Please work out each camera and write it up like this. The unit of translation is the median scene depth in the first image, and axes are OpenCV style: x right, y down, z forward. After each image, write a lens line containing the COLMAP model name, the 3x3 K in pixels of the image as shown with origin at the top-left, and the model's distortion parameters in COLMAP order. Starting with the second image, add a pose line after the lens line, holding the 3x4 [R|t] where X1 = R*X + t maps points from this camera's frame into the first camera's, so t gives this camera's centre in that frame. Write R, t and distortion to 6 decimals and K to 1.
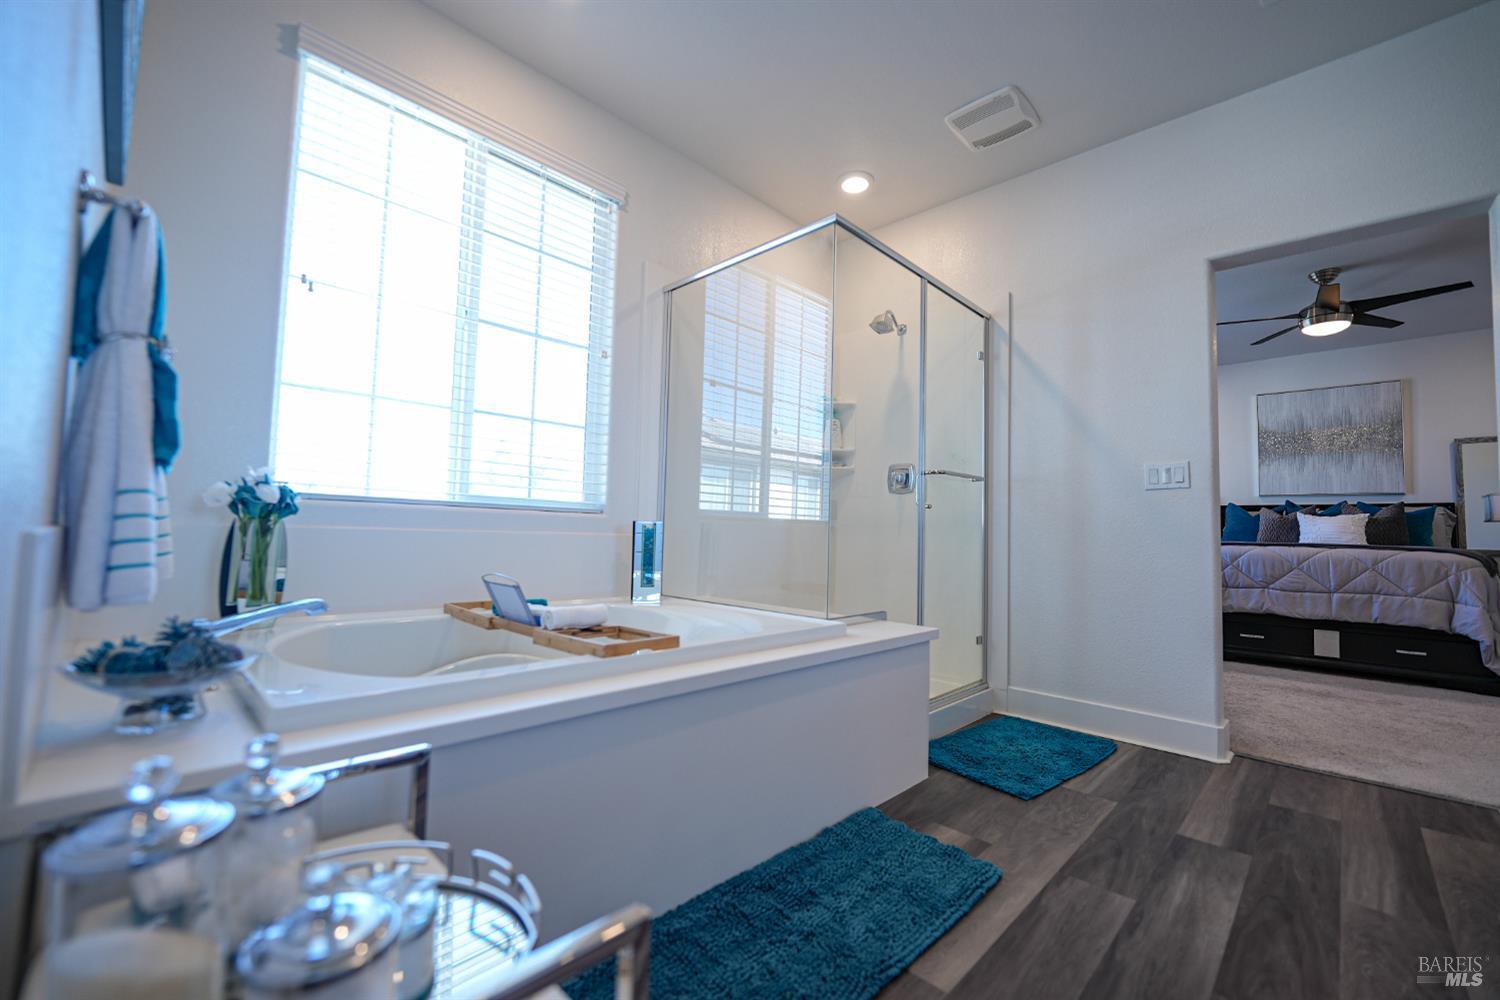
lens RADIAL K [[614.9, 0, 745.8], [0, 614.9, 496.8], [0, 0, 1]] dist [-0.014184, 0.002219]
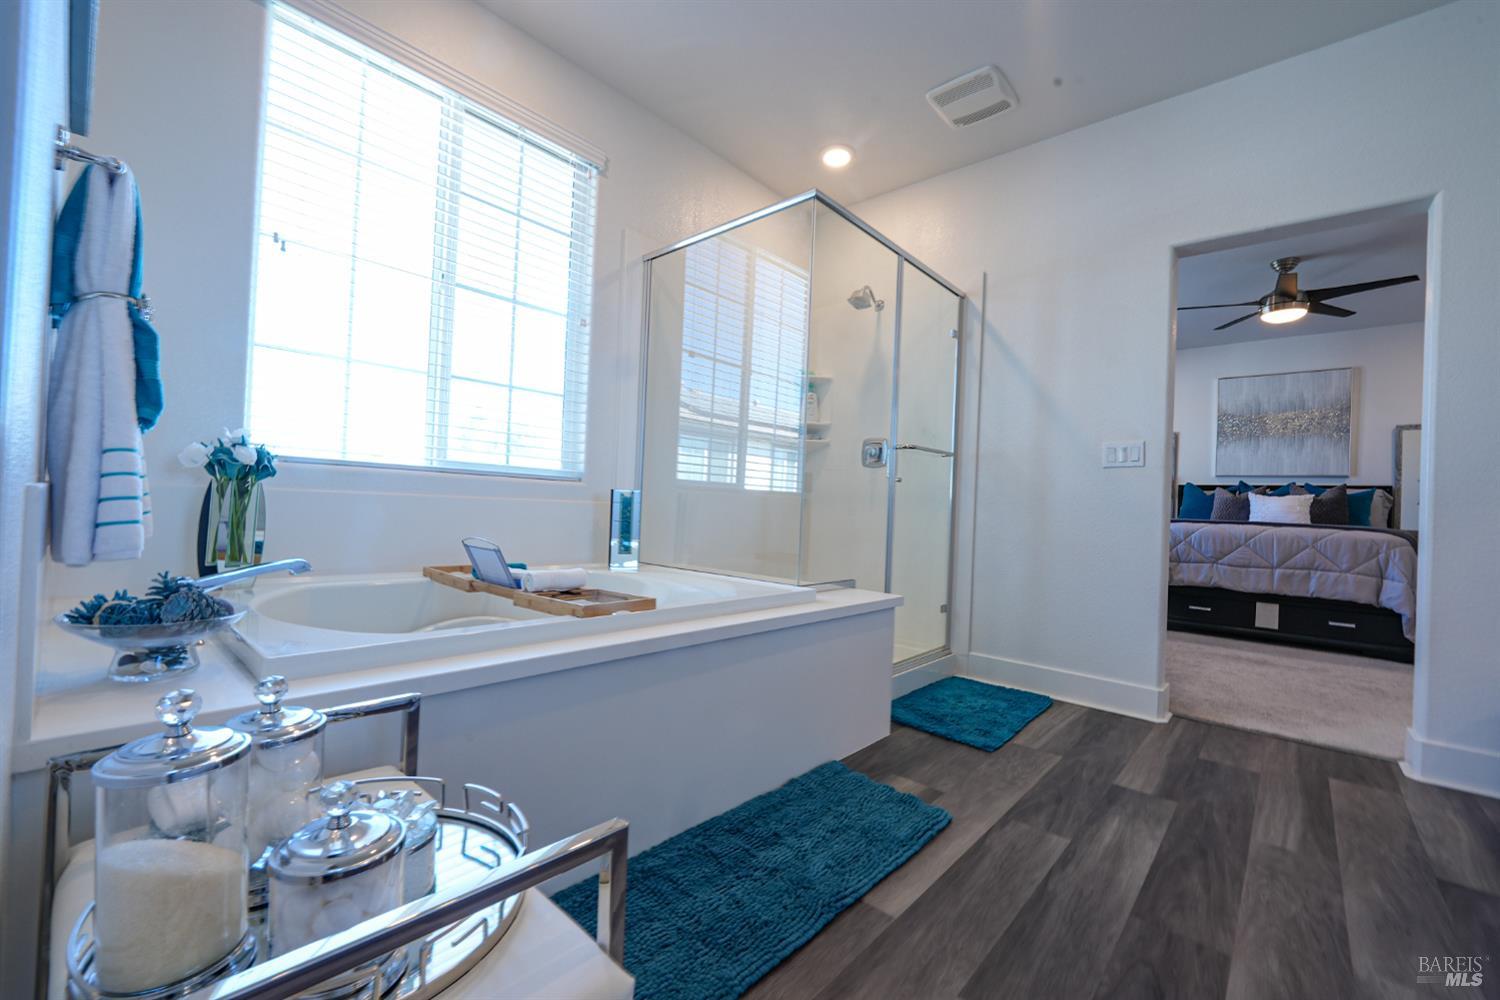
lens RADIAL K [[614.9, 0, 750.9], [0, 614.9, 499.5], [0, 0, 1]] dist [-0.014184, 0.002219]
pose [[0.998906, 0.015245, 0.044220, 0.002778], [-0.017421, 0.998634, 0.049255, 0.001905], [-0.043408, -0.049971, 0.997807, -0.023297]]
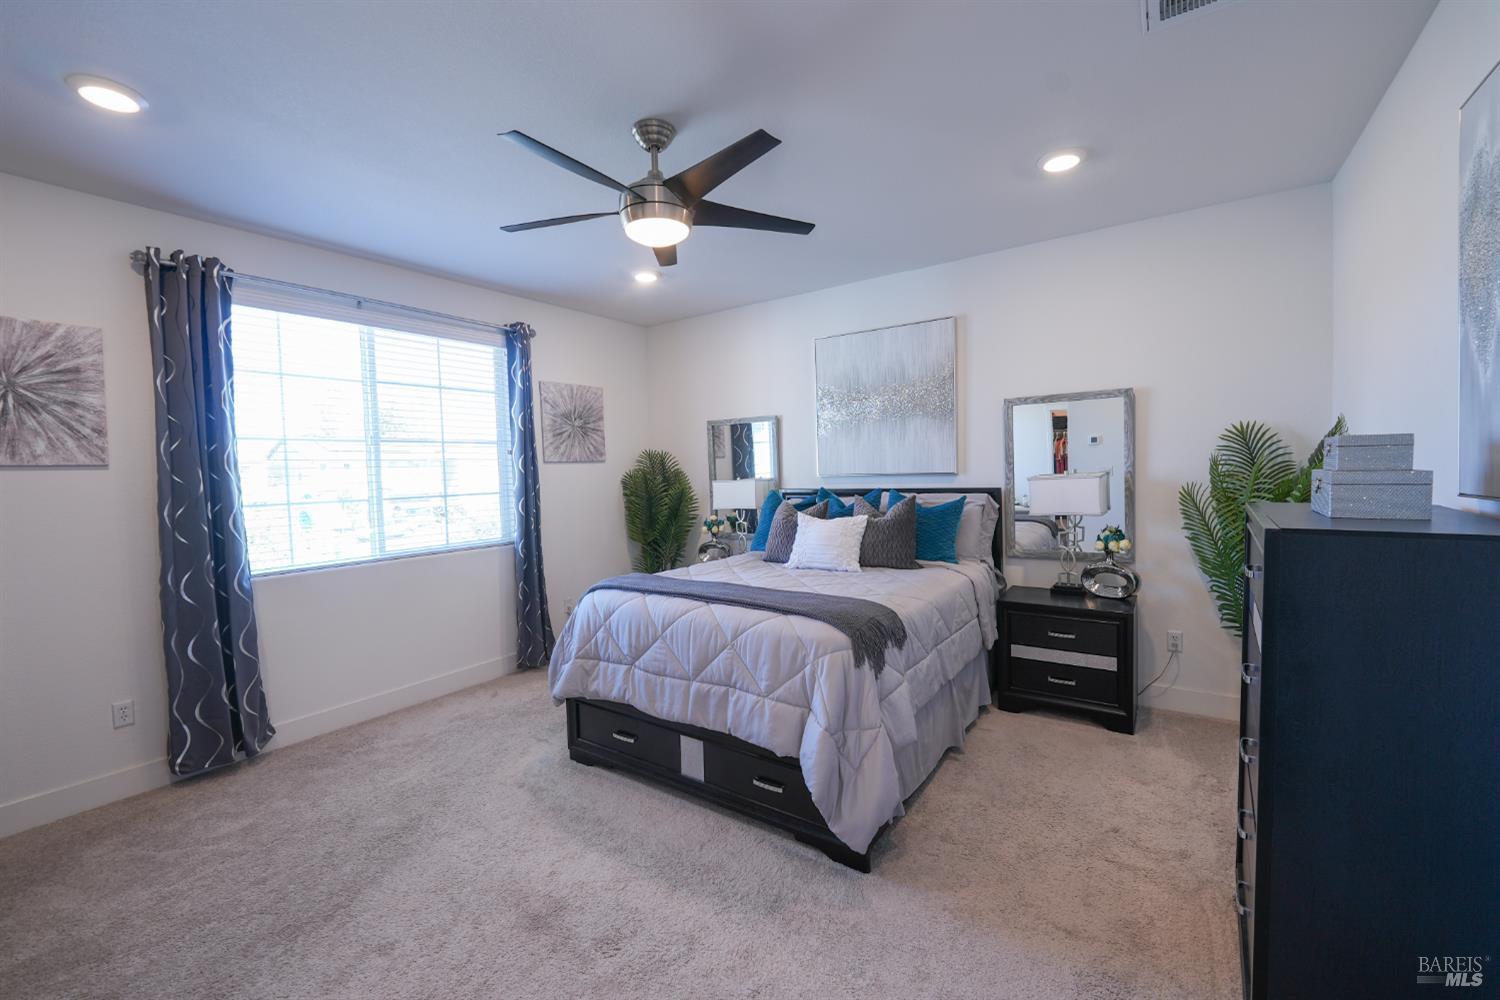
lens RADIAL K [[614.9, 0, 751.3], [0, 614.9, 490.5], [0, 0, 1]] dist [-0.014184, 0.002219]
pose [[0.982942, -0.057457, 0.174711, 1.344814], [0.040289, 0.994144, 0.100271, -0.133049], [-0.179450, -0.091522, 0.979501, 0.582166]]
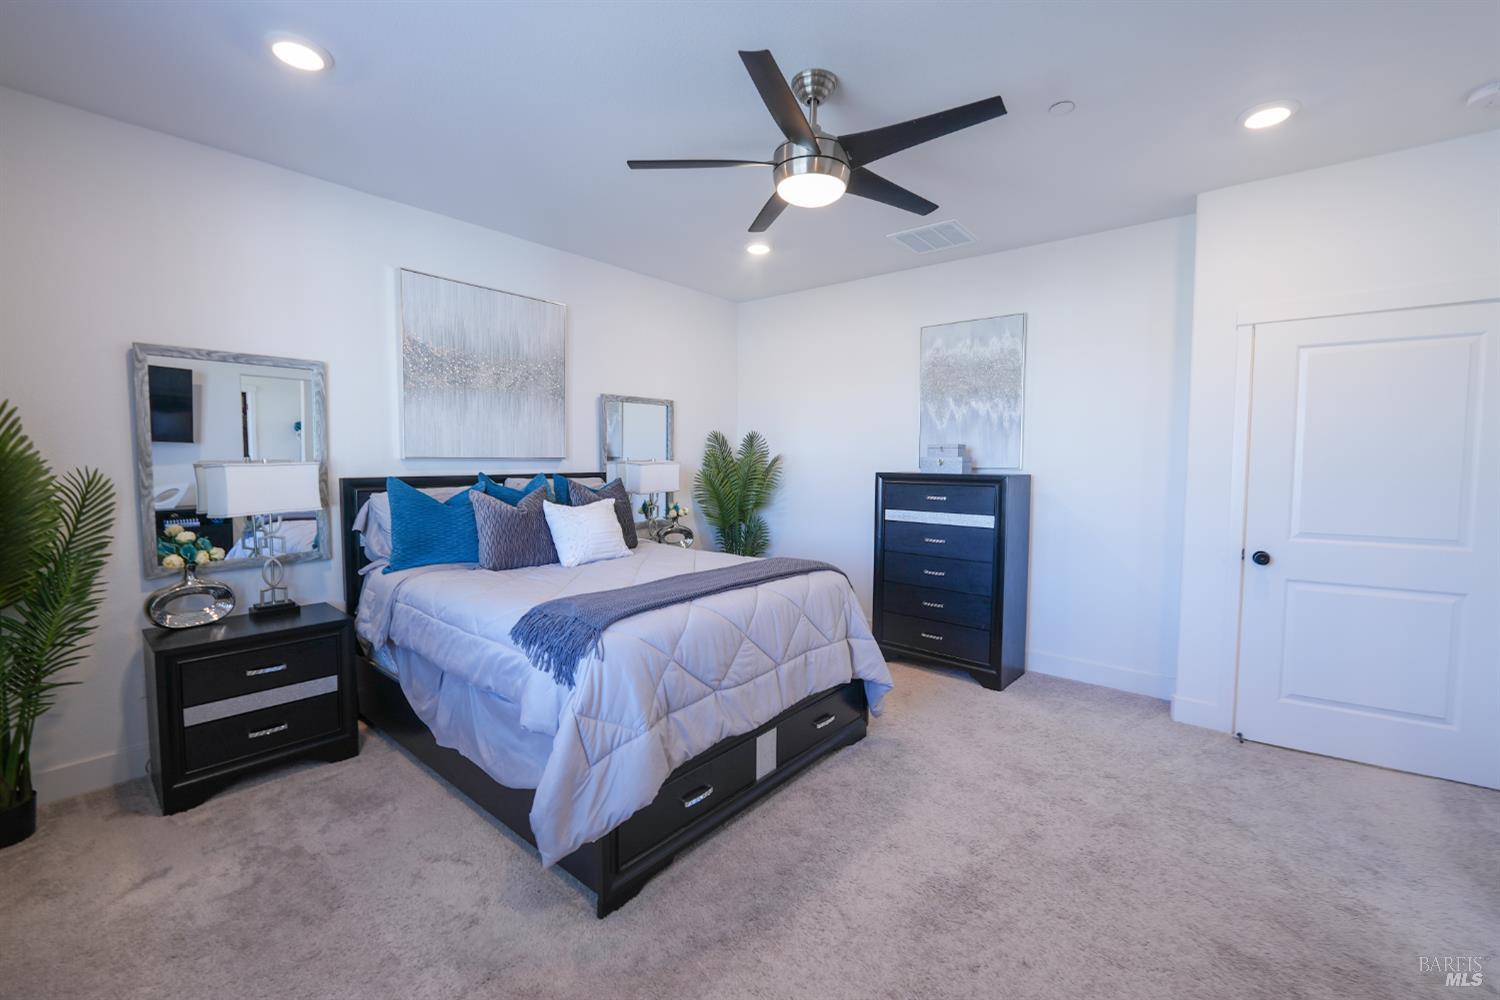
lens RADIAL K [[614.9, 0, 784.8], [0, 614.9, 492.1], [0, 0, 1]] dist [-0.014184, 0.002219]
pose [[-0.106789, -0.074644, 0.991476, 0.577095], [-0.064553, 0.995595, 0.068002, -0.067606], [-0.992184, -0.056741, -0.111137, 1.548297]]
